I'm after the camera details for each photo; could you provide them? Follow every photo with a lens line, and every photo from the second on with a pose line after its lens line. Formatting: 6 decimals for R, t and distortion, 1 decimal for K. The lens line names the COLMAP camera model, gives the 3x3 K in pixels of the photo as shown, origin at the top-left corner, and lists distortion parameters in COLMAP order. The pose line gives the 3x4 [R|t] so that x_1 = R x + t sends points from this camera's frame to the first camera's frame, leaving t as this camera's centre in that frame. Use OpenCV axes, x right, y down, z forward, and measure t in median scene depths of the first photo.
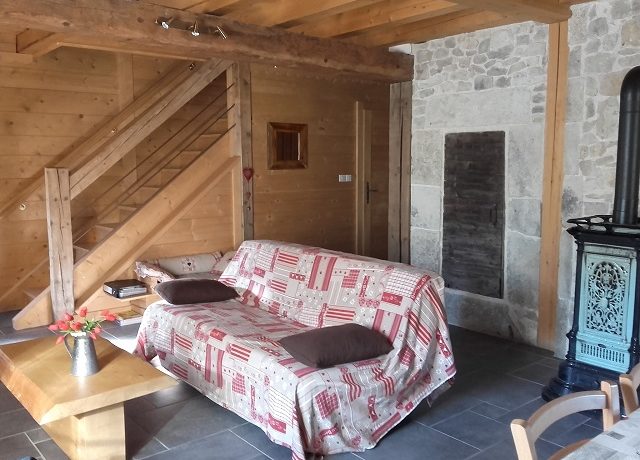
lens RADIAL K [[599.6, 0, 321.8], [0, 599.6, 230.1], [0, 0, 1]] dist [0.035771, 0.000000]
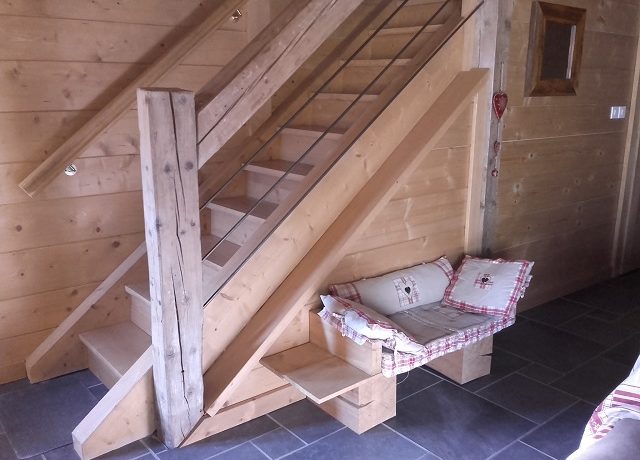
lens RADIAL K [[599.6, 0, 318.0], [0, 599.6, 231.0], [0, 0, 1]] dist [0.035771, 0.000000]
pose [[0.999888, 0.013055, -0.007338, -0.260751], [-0.012030, 0.992015, 0.125544, -0.047783], [0.008919, -0.125441, 0.992061, 0.457540]]
